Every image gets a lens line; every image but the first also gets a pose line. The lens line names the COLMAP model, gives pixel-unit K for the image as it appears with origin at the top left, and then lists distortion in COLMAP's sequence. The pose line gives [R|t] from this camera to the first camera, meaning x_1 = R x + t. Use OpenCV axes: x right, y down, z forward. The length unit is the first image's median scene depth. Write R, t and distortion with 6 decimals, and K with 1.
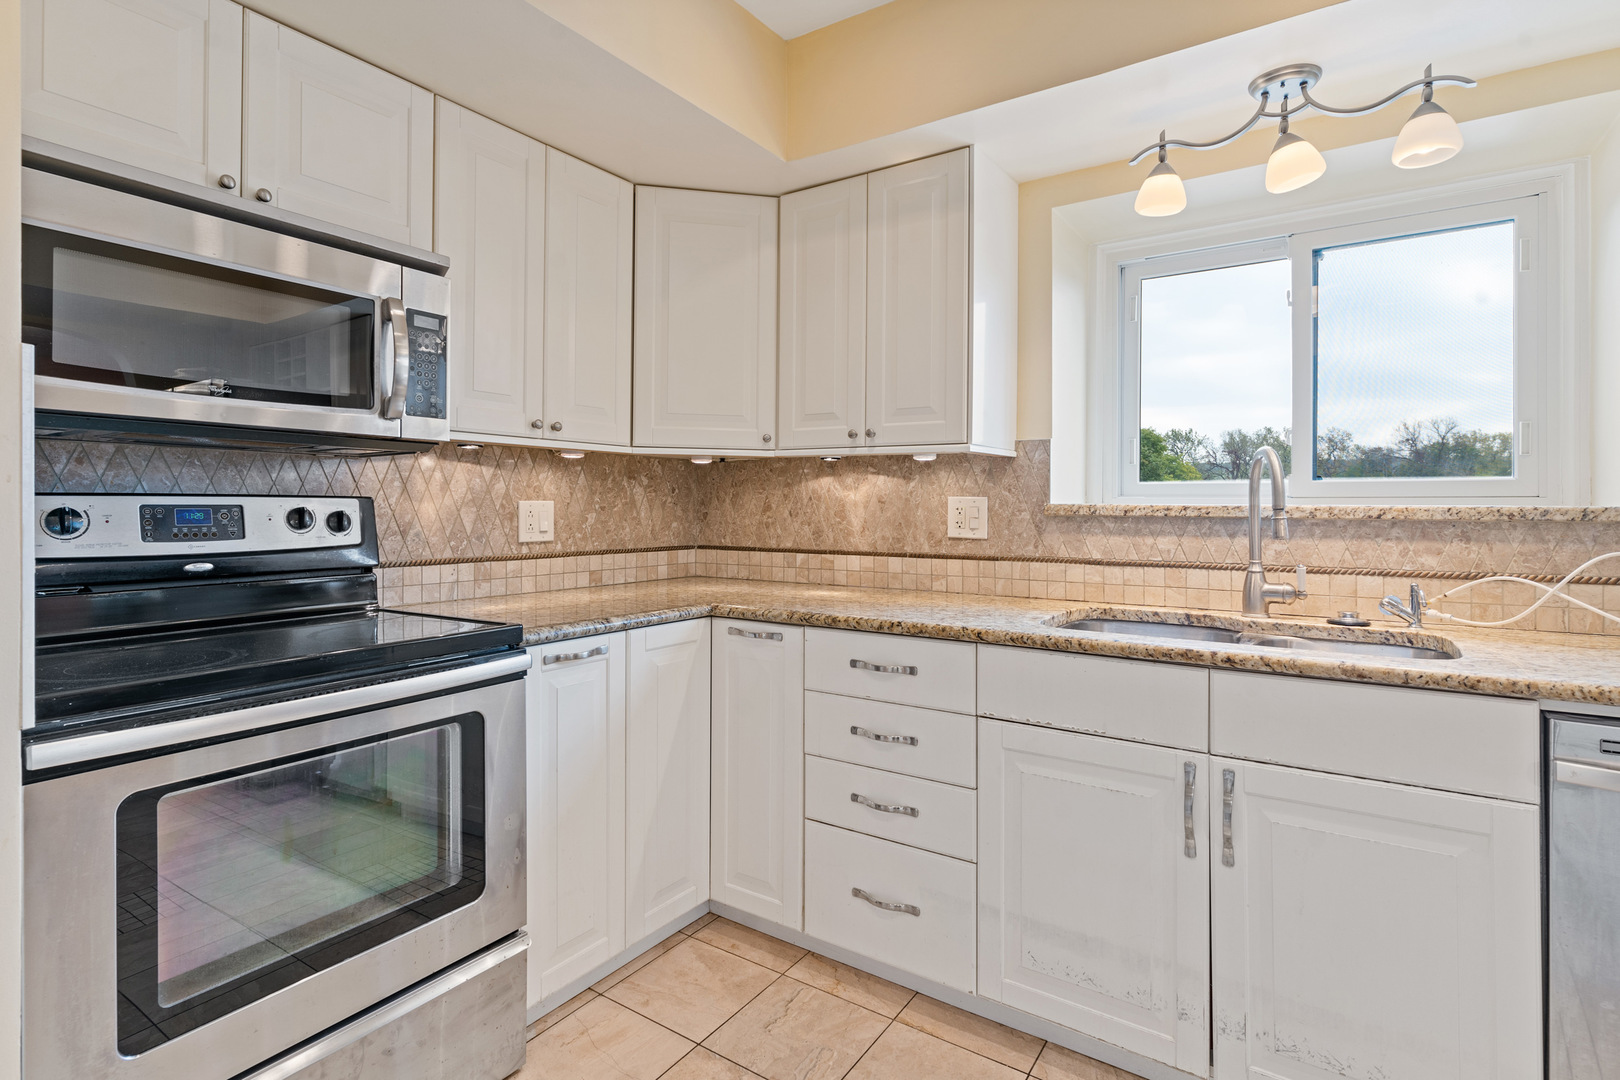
lens RADIAL K [[793.8, 0, 816.0], [0, 793.8, 497.3], [0, 0, 1]] dist [0.005670, -0.002278]
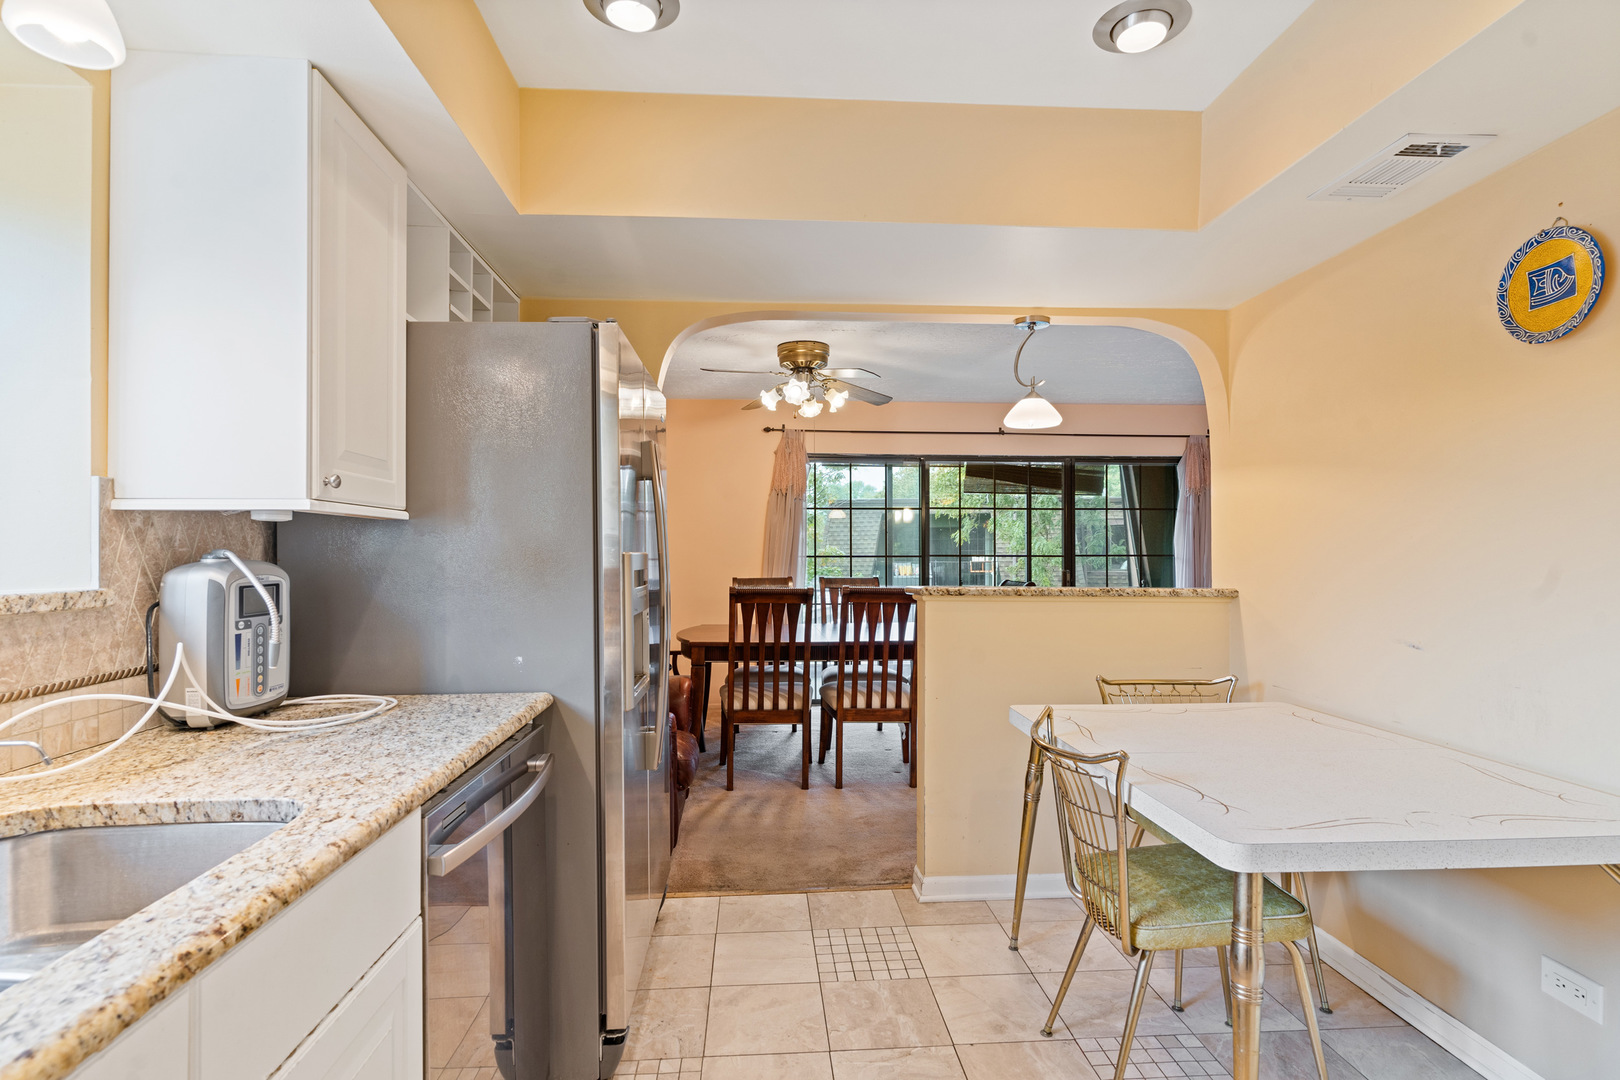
lens RADIAL K [[793.8, 0, 811.7], [0, 793.8, 542.6], [0, 0, 1]] dist [0.005670, -0.002278]
pose [[-0.621144, 0.006490, 0.783670, -0.074212], [-0.008003, 0.999861, -0.014623, -0.024960], [-0.783656, -0.015355, -0.621006, 0.750931]]
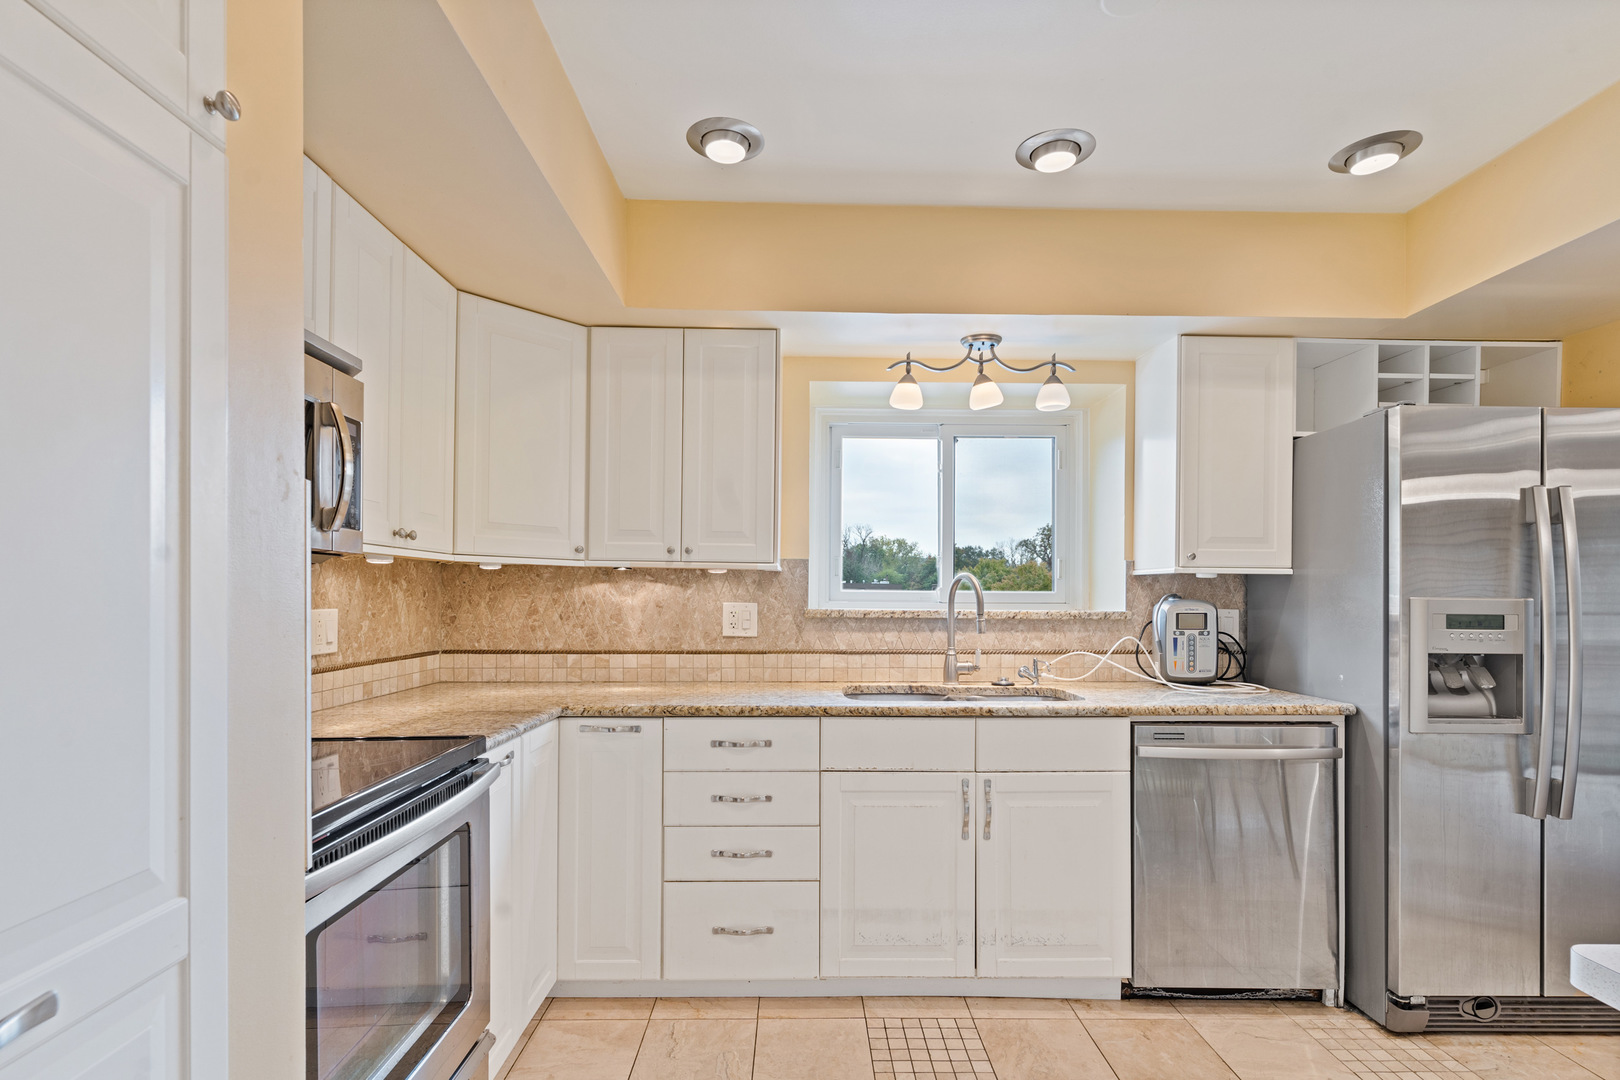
lens RADIAL K [[793.8, 0, 810.0], [0, 793.8, 585.5], [0, 0, 1]] dist [0.005670, -0.002278]
pose [[0.820355, 0.007518, 0.571805, -0.509494], [-0.008855, 0.999961, -0.000444, -0.033262], [-0.571786, -0.004699, 0.820389, -0.080000]]
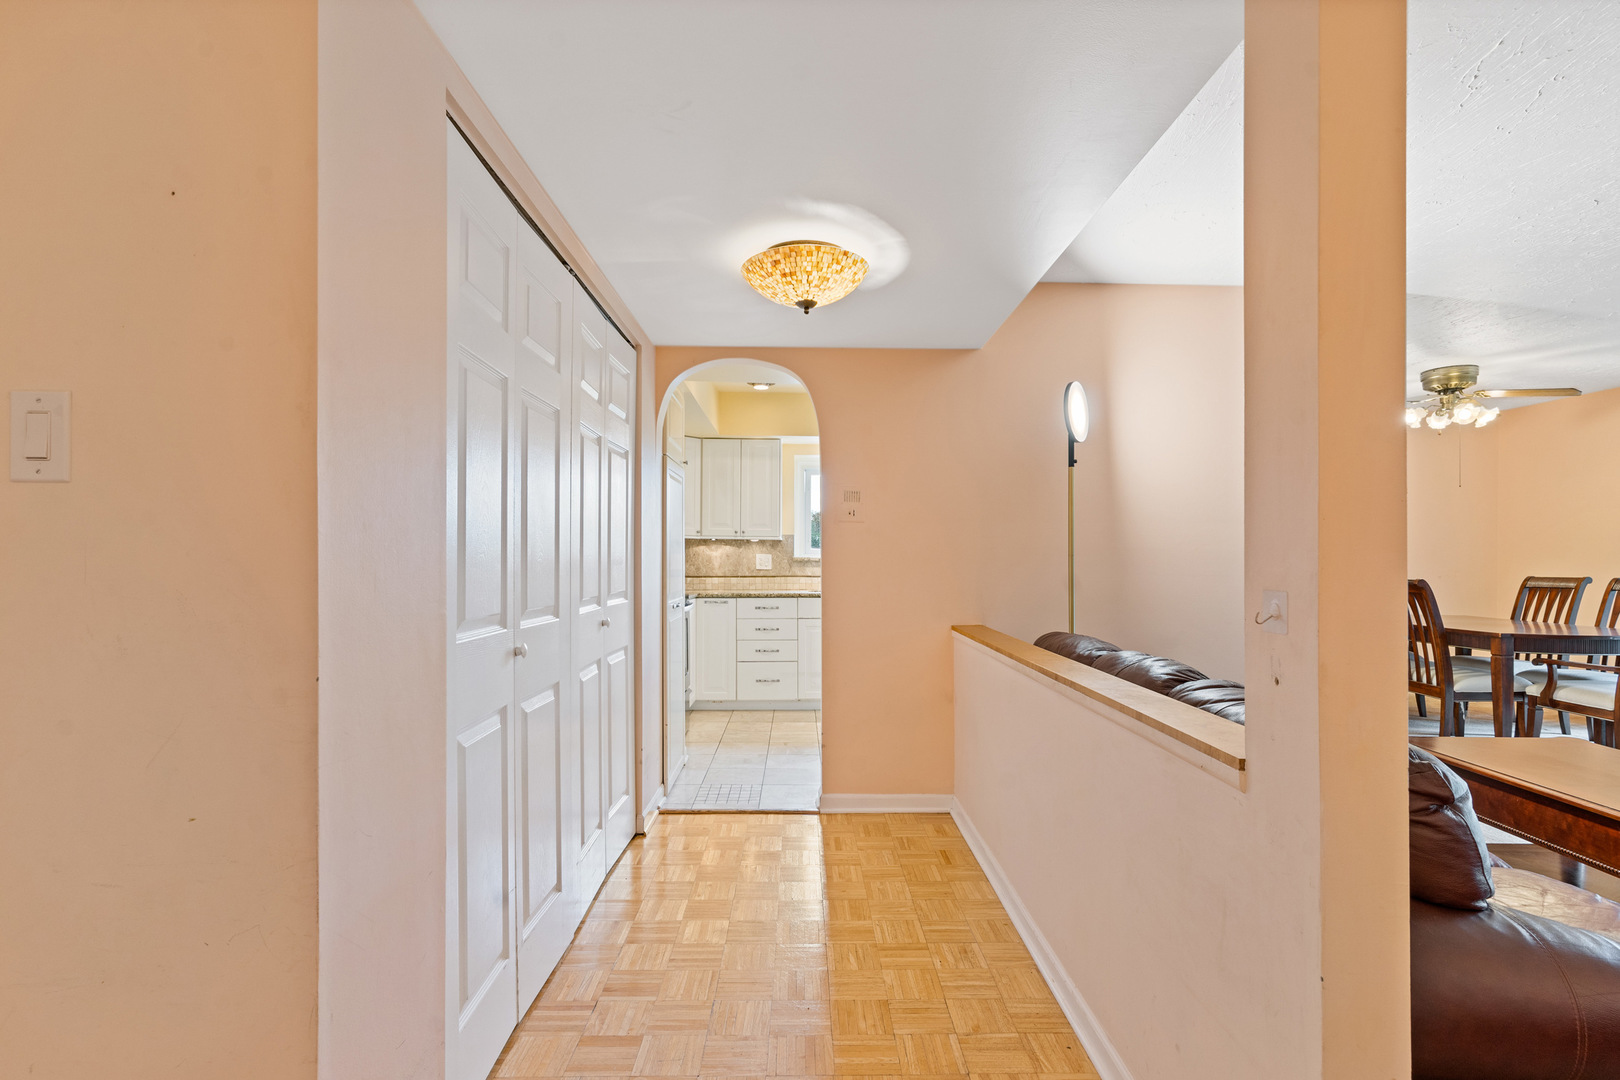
lens RADIAL K [[793.8, 0, 810.5], [0, 793.8, 553.4], [0, 0, 1]] dist [0.005670, -0.002278]
pose [[0.820901, 0.001537, 0.571069, -1.505560], [-0.006013, 0.999964, 0.005953, -0.025803], [-0.571039, -0.008321, 0.820881, -1.628195]]
